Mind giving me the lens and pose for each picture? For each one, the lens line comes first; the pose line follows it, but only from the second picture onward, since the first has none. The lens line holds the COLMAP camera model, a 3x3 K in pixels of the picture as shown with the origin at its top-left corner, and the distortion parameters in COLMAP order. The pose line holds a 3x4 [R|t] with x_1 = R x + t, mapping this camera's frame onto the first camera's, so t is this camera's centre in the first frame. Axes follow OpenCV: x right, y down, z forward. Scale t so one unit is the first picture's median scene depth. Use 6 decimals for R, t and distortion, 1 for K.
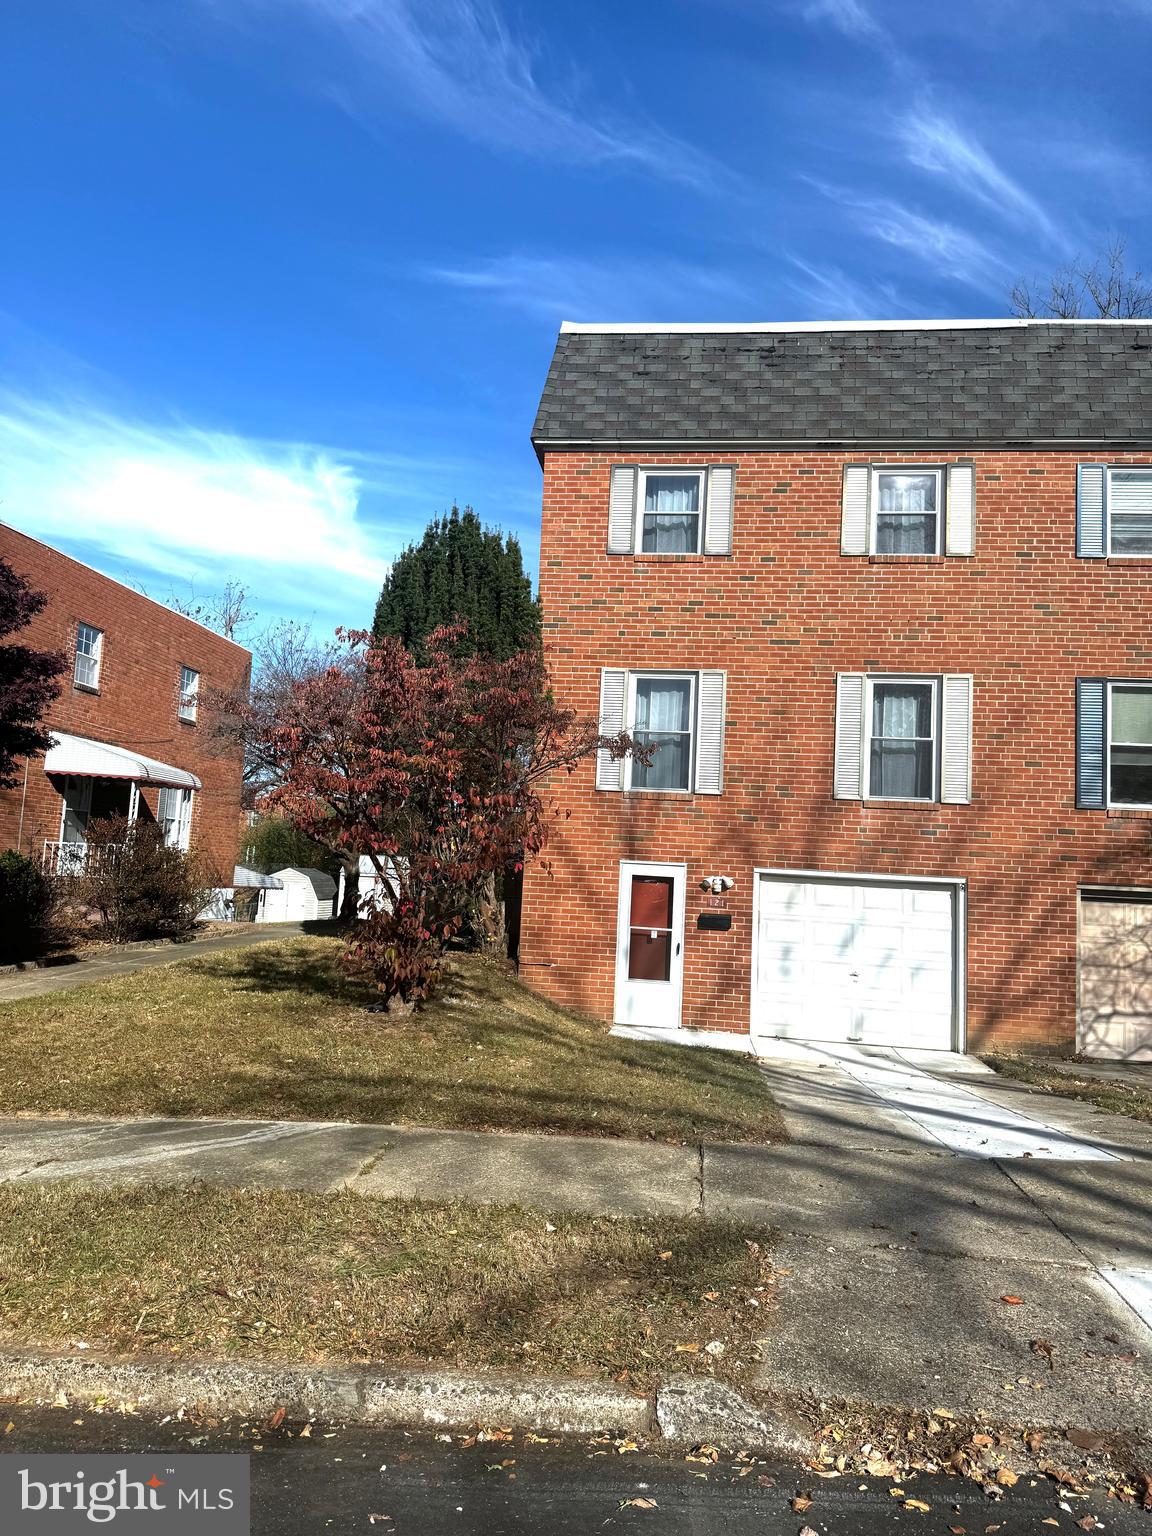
lens RADIAL K [[1107.5, 0, 634.9], [0, 1107.5, 773.0], [0, 0, 1]] dist [0.141480, -0.273892]
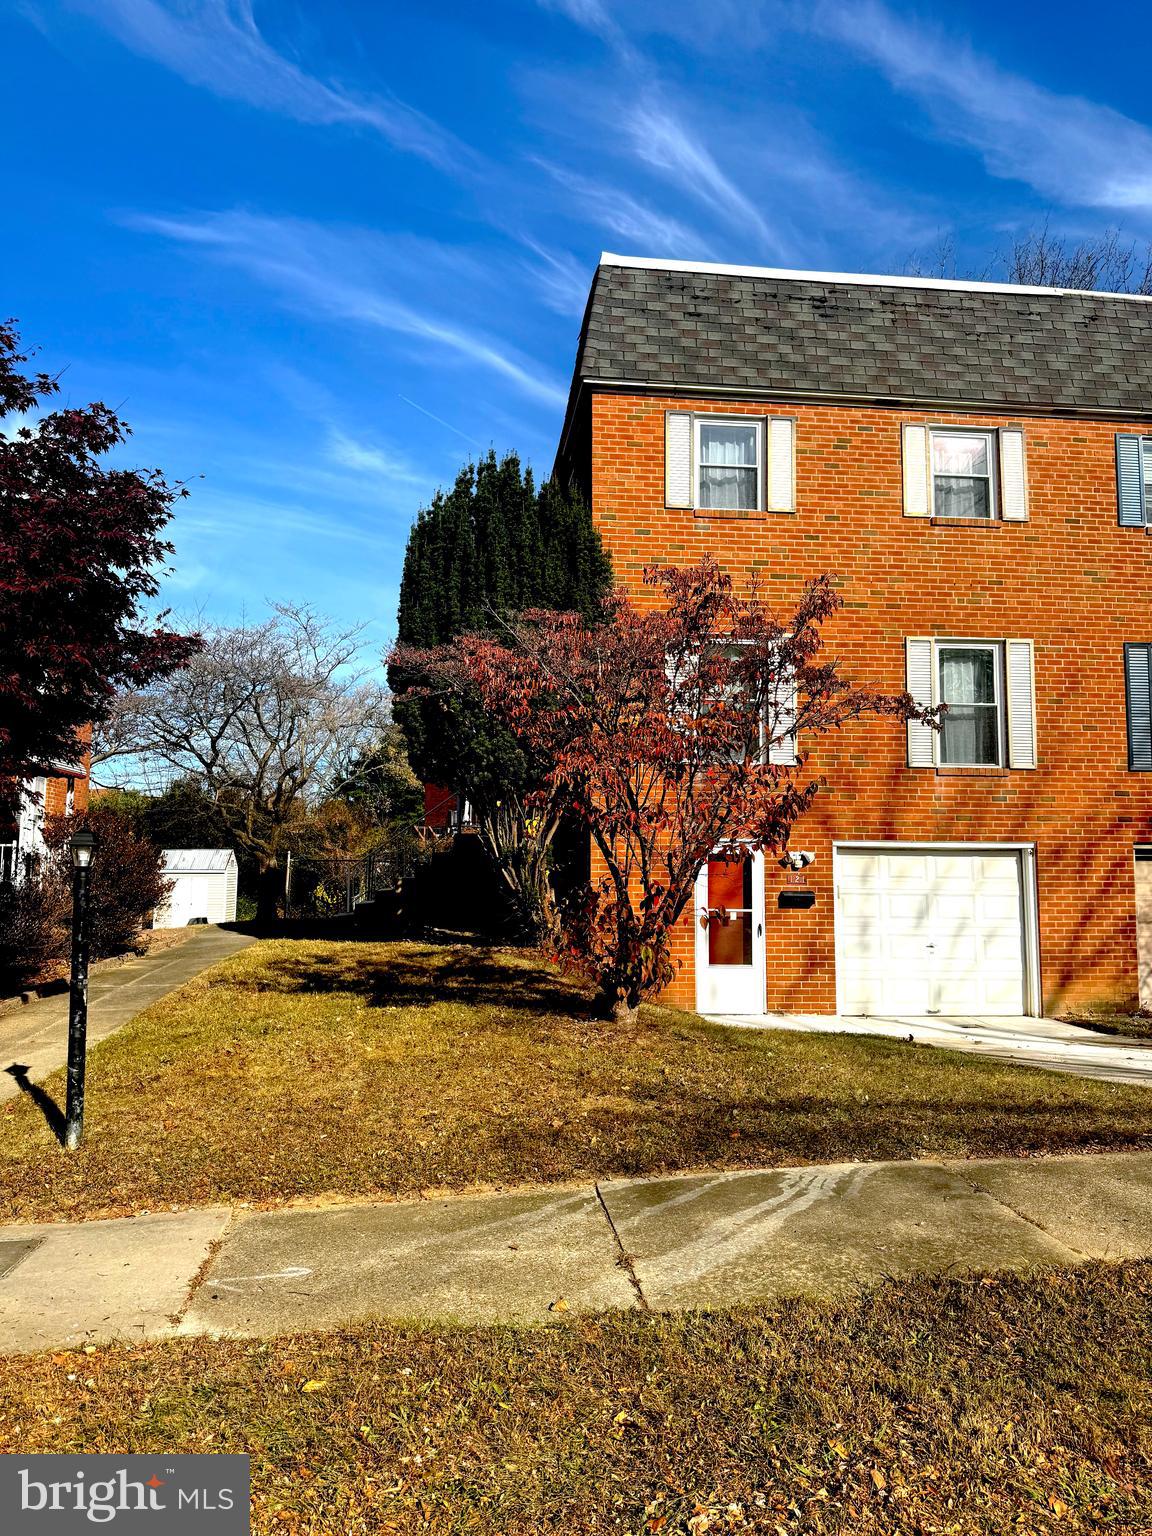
lens RADIAL K [[1085.6, 0, 578.3], [0, 1085.6, 770.5], [0, 0, 1]] dist [0.089123, -0.120630]
pose [[0.970772, -0.022769, 0.238922, -0.326151], [0.019479, 0.999680, 0.016123, 0.005168], [-0.239213, -0.010998, 0.970905, 0.141402]]
